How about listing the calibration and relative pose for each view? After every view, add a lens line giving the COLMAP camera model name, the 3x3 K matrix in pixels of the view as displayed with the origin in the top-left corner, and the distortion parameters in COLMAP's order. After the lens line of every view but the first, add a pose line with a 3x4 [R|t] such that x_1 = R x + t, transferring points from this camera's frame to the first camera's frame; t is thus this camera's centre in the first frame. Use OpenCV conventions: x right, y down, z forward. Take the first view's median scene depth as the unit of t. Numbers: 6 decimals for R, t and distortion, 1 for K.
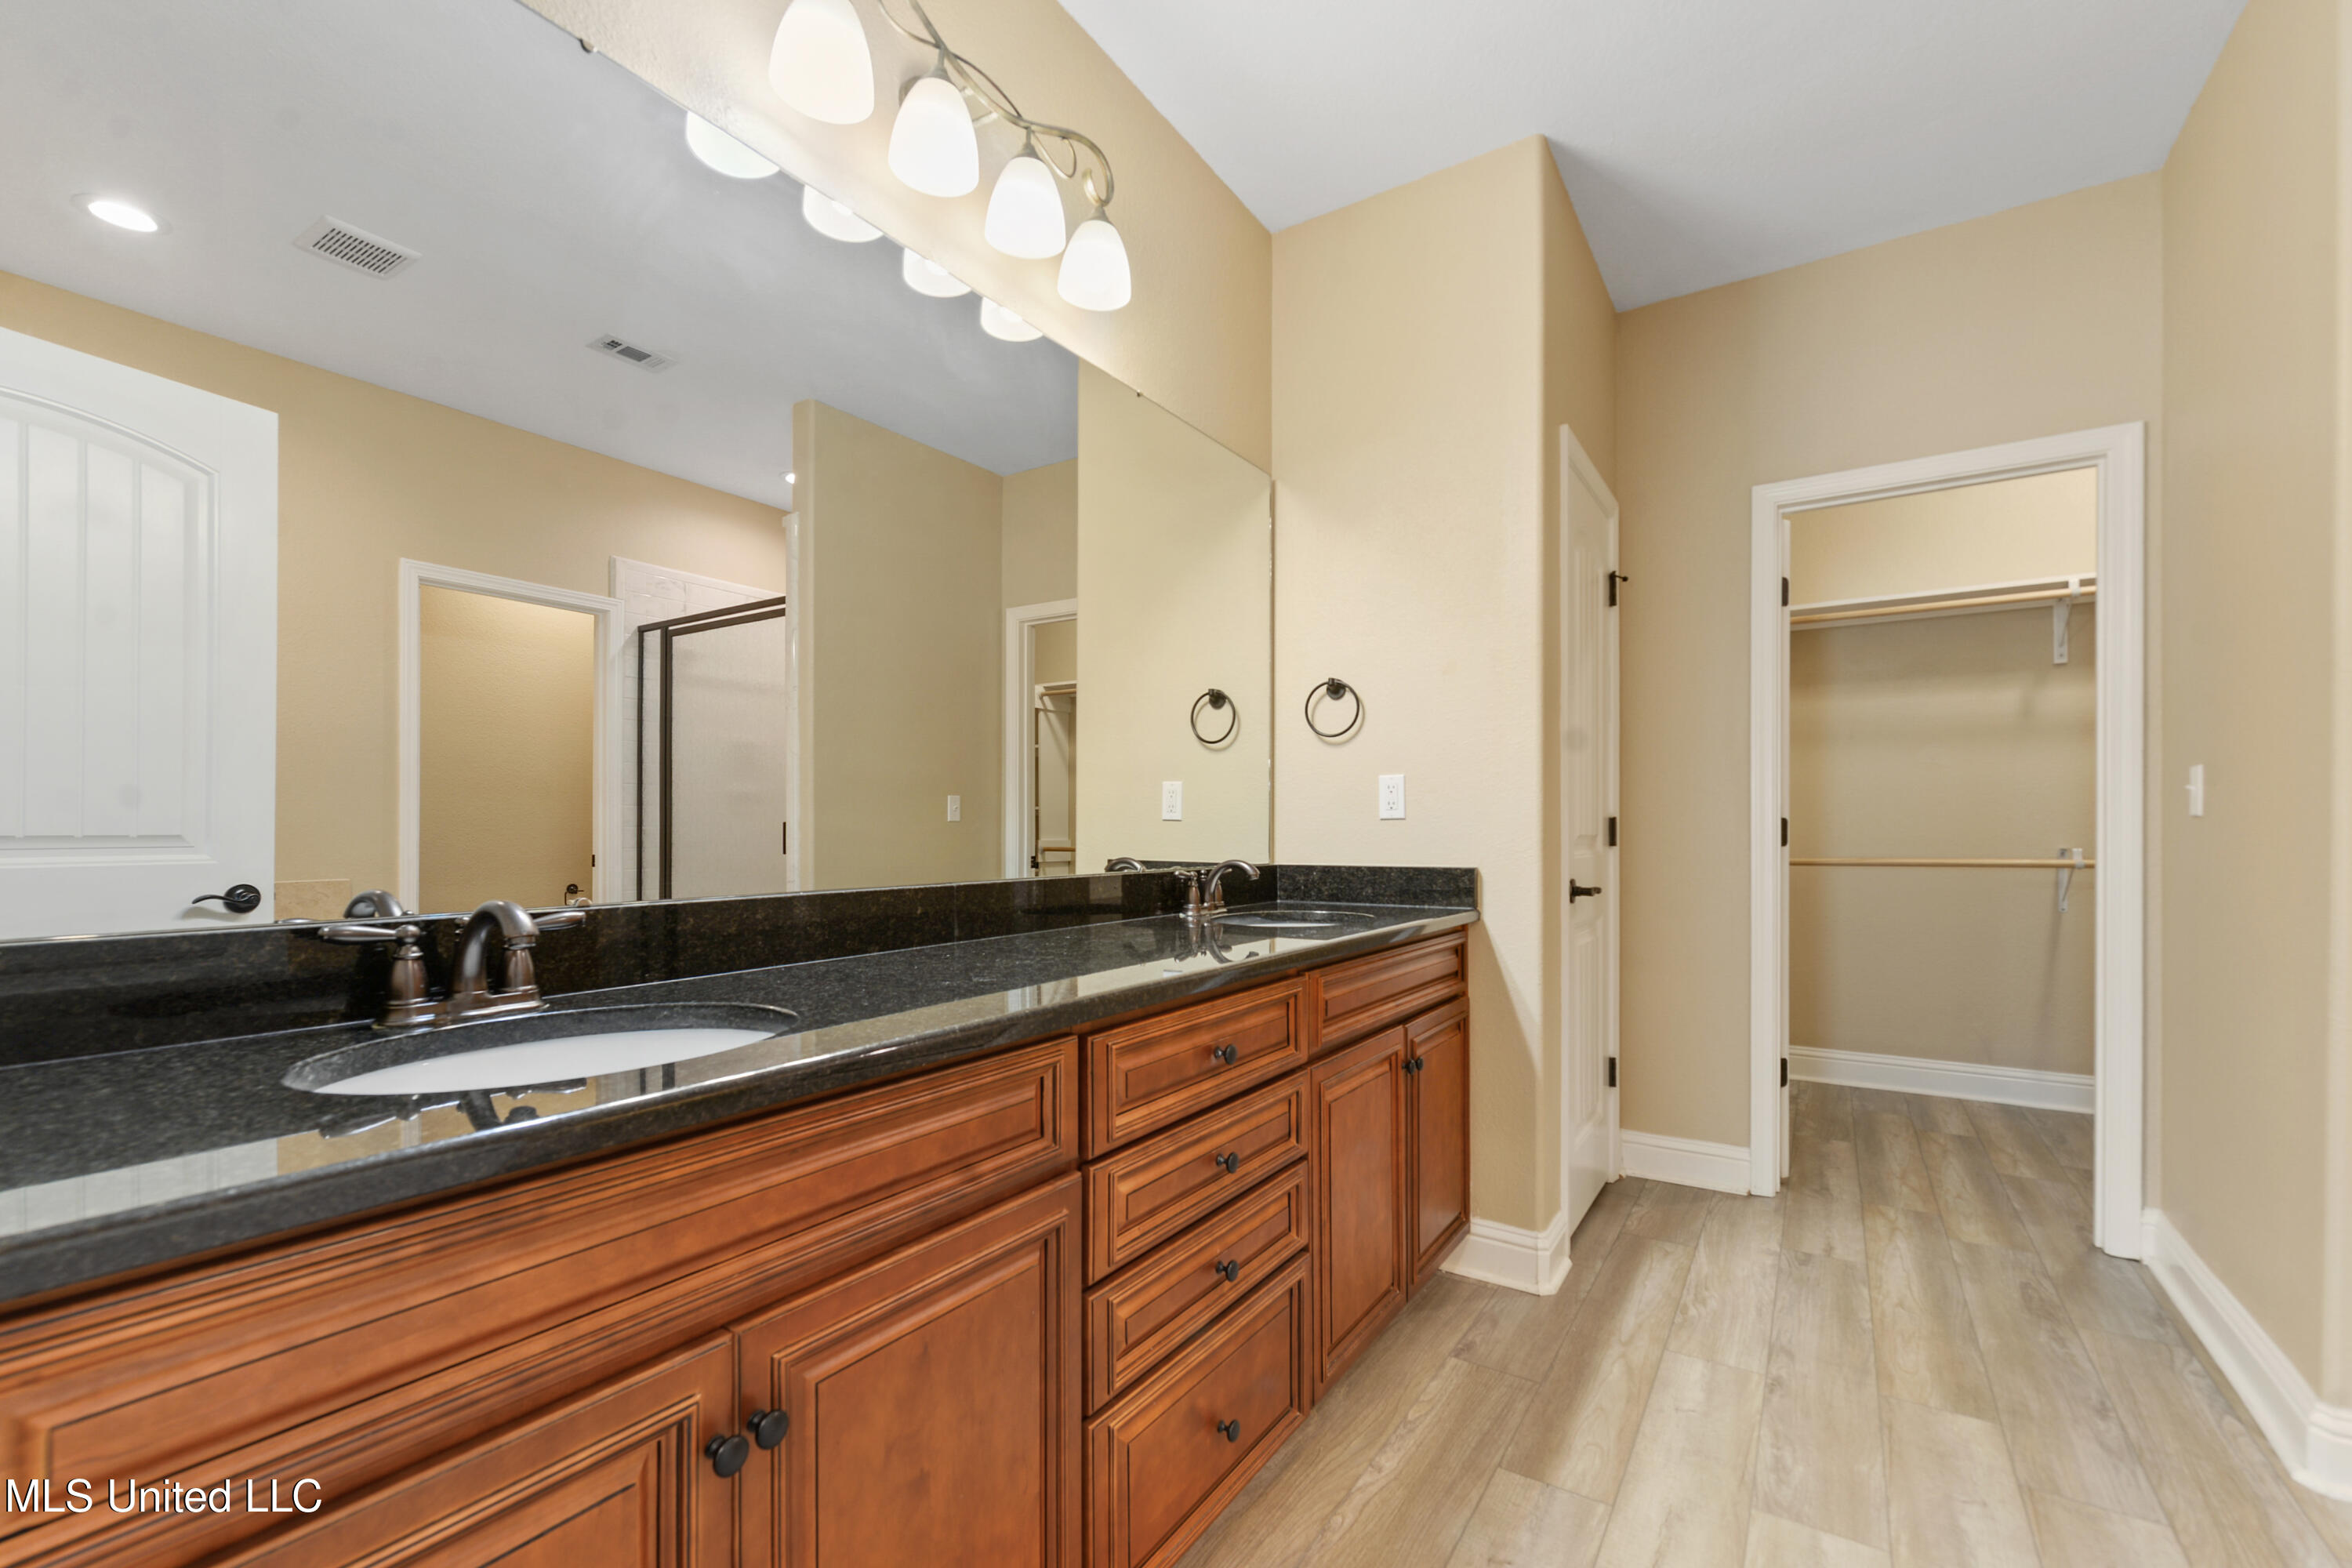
lens RADIAL K [[985.0, 0, 1163.2], [0, 985.0, 841.5], [0, 0, 1]] dist [0.003400, -0.000806]
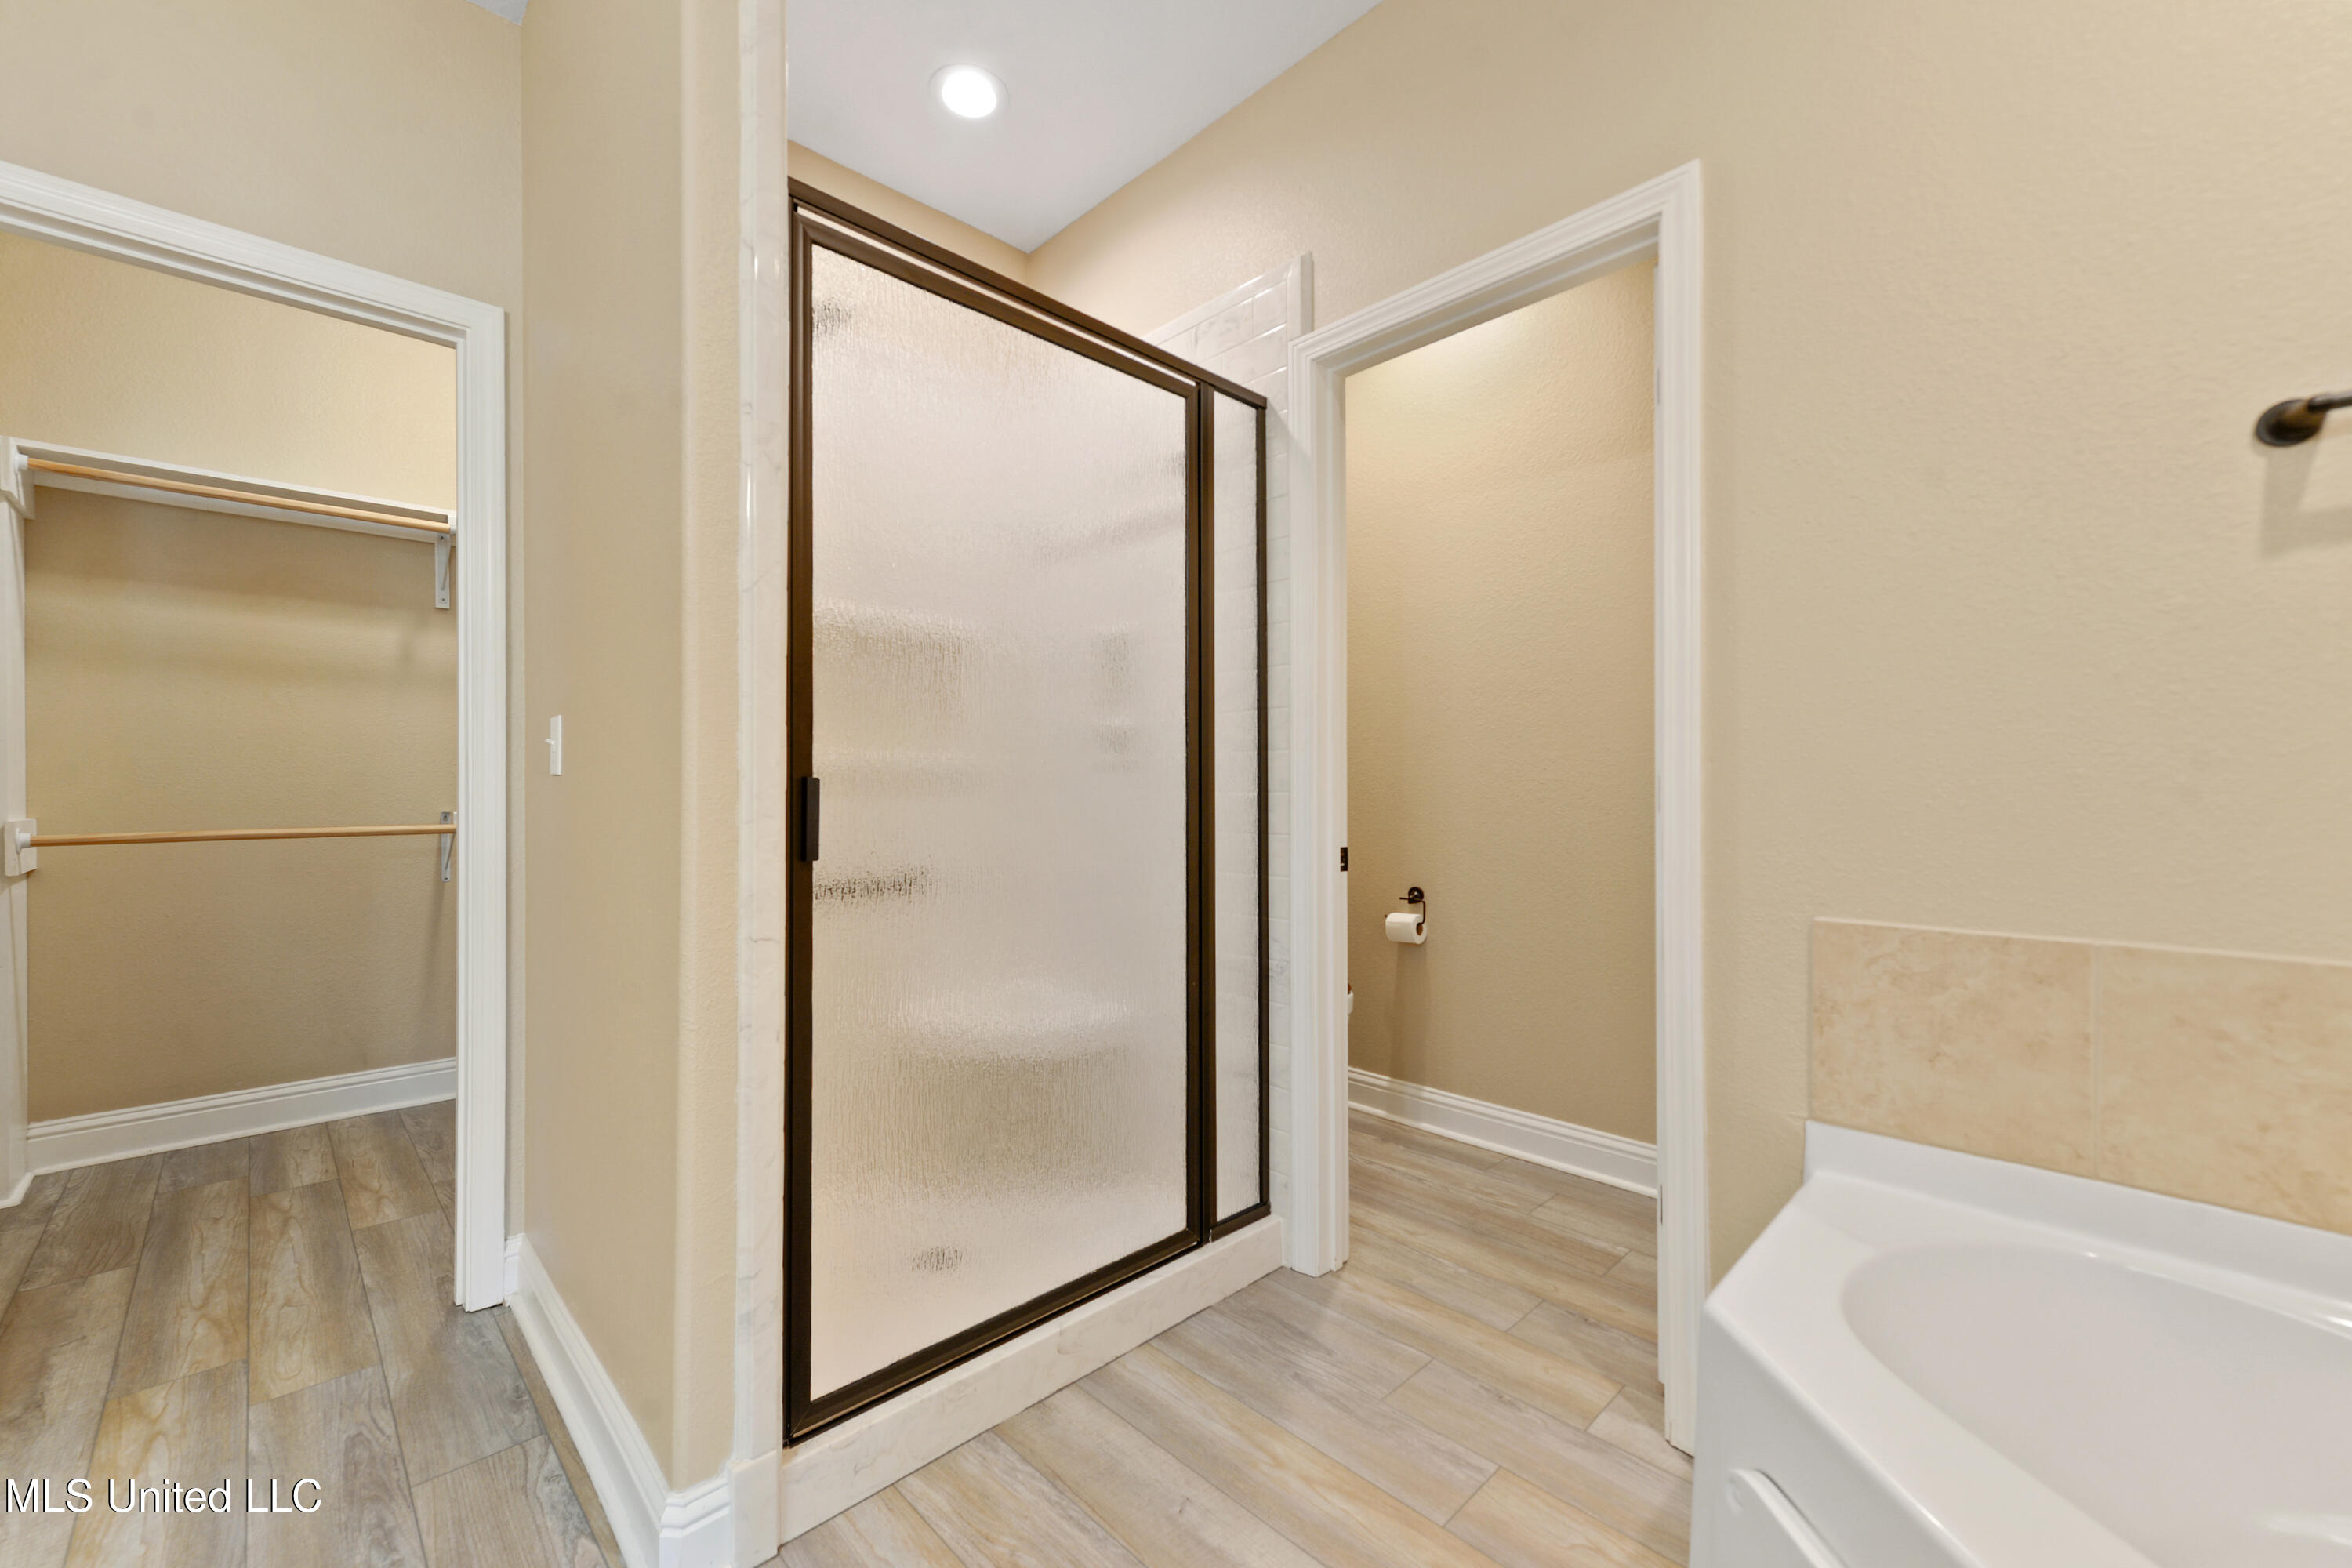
lens RADIAL K [[938.3, 0, 1153.8], [0, 938.3, 794.4], [0, 0, 1]] dist [0.008098, -0.001439]
pose [[0.208803, 0.003225, 0.977952, 0.261771], [0.006515, 0.999968, -0.004689, -0.000434], [-0.977936, 0.007351, 0.208776, 0.236732]]
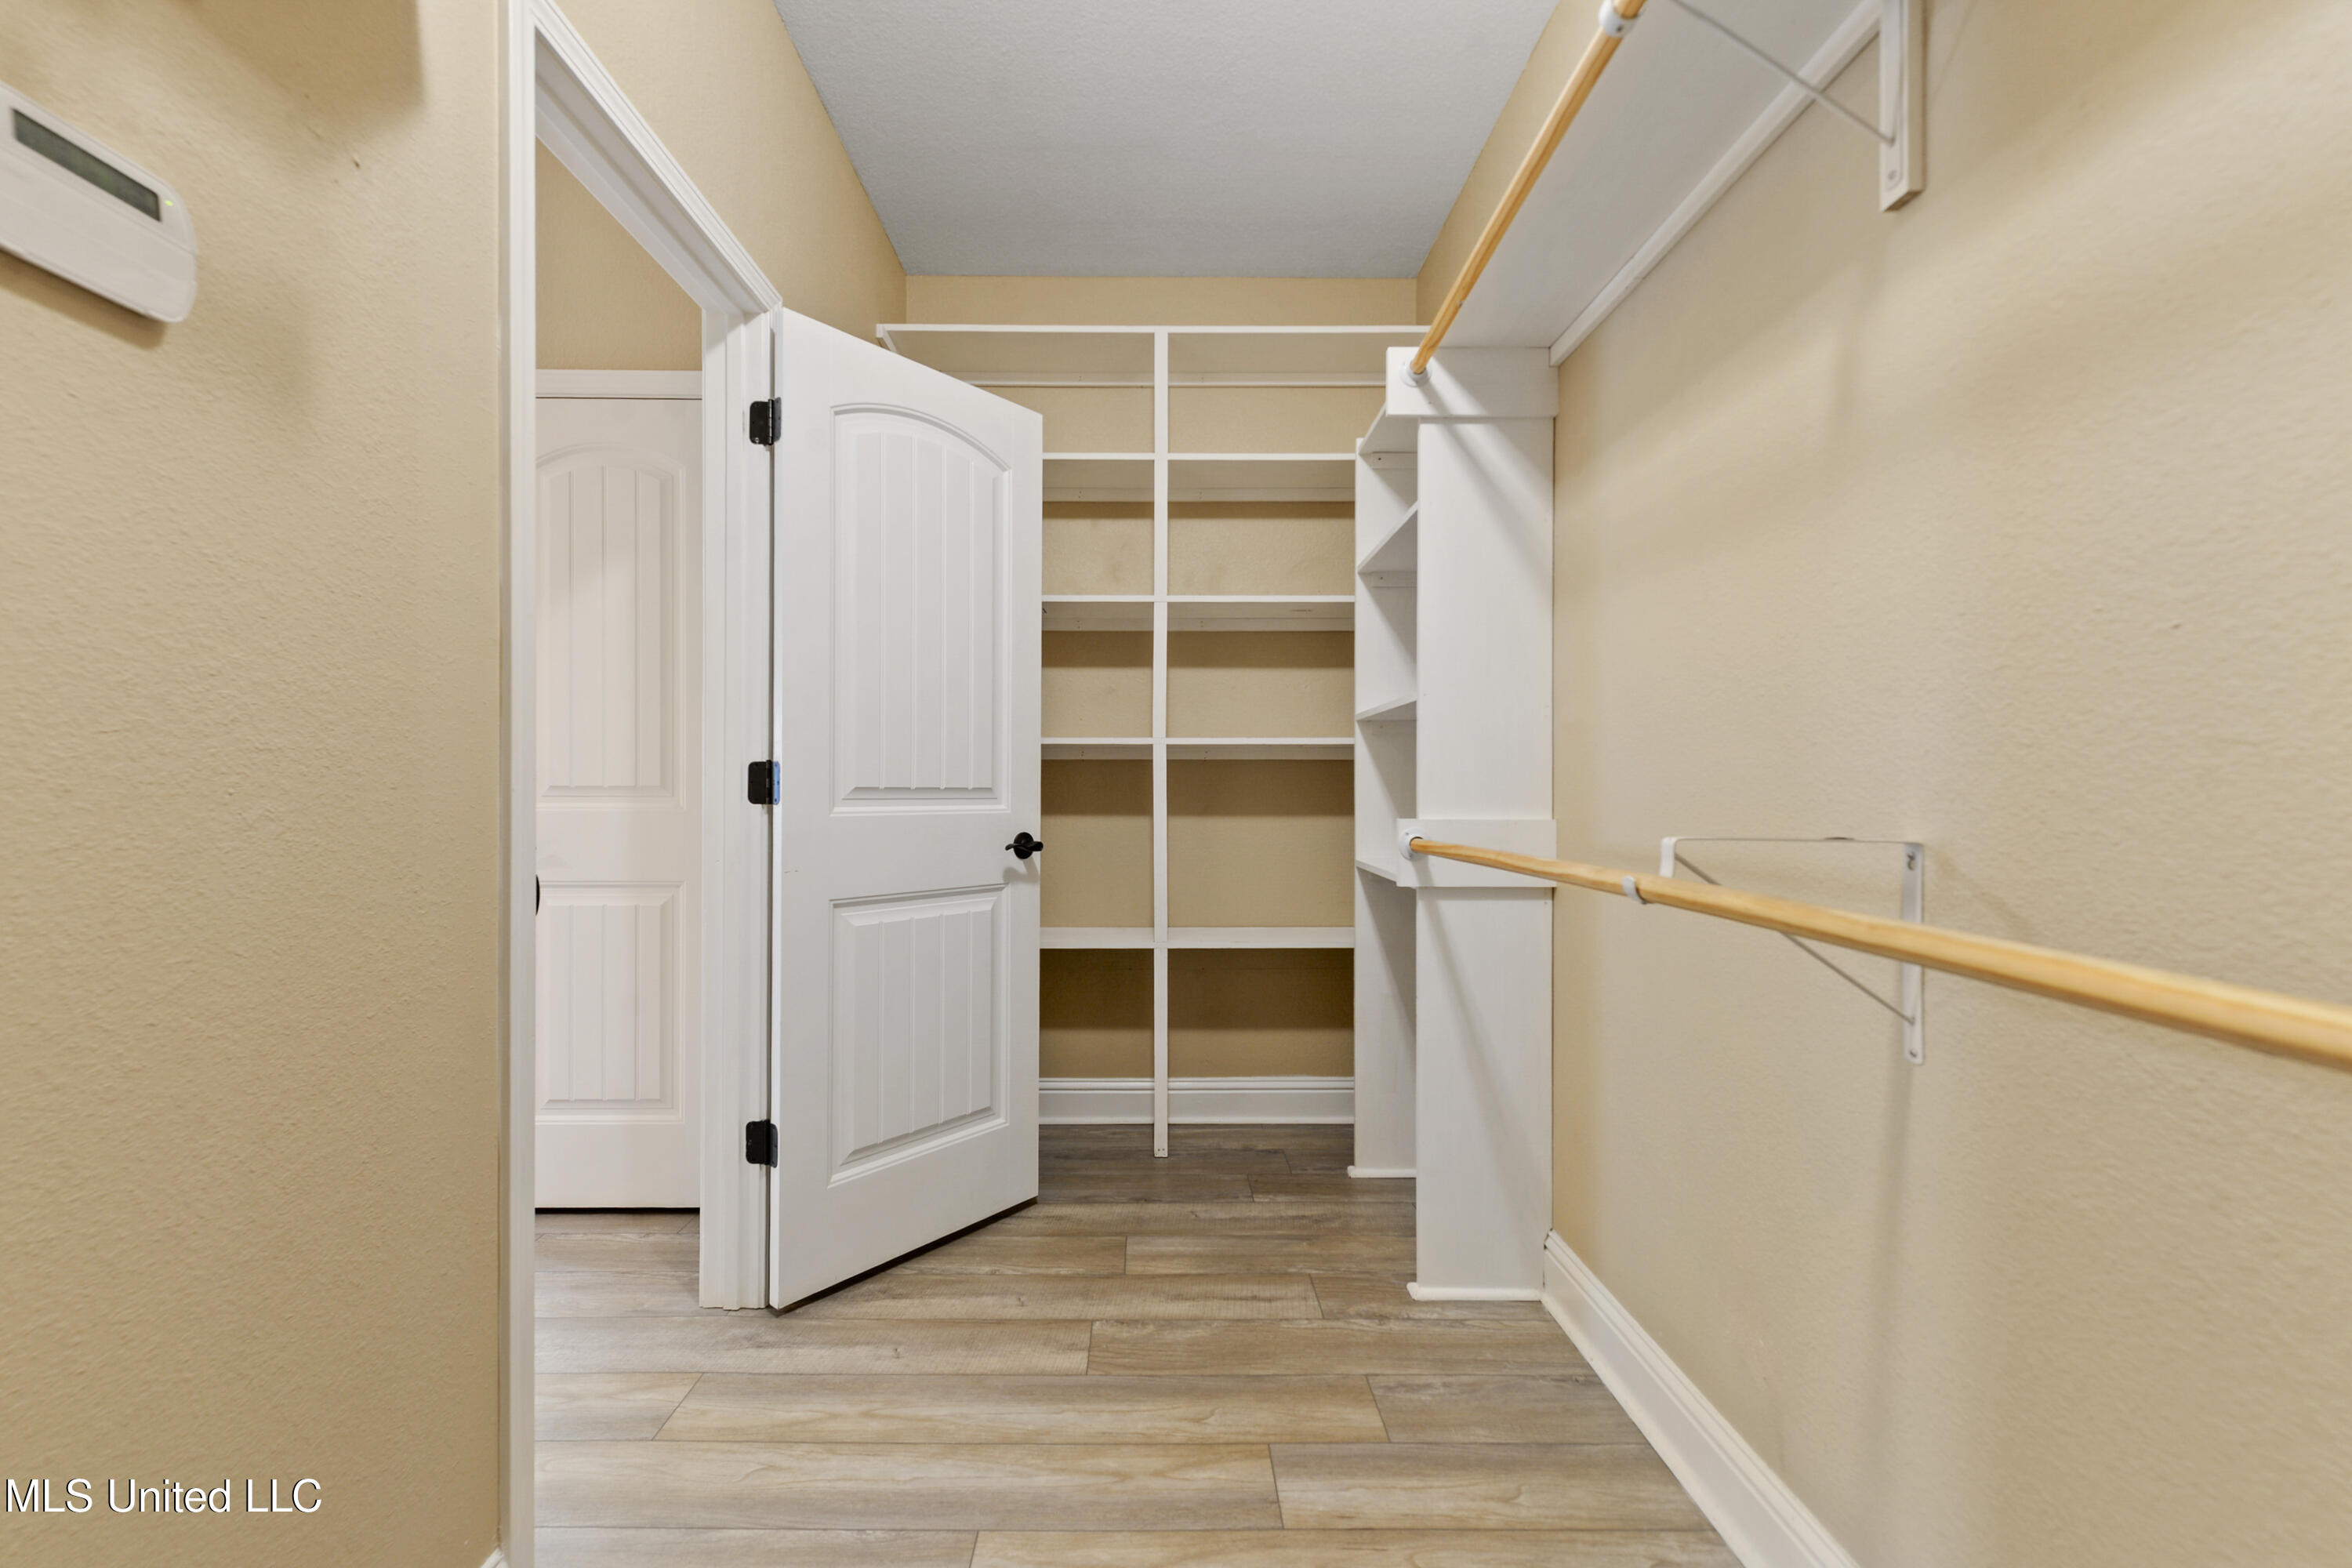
lens RADIAL K [[938.3, 0, 1183.7], [0, 938.3, 794.2], [0, 0, 1]] dist [0.008098, -0.001439]
pose [[0.562821, -0.003517, -0.826571, 1.335706], [-0.002386, 0.999980, -0.005880, -0.004535], [0.826575, 0.005281, 0.562801, 0.878617]]
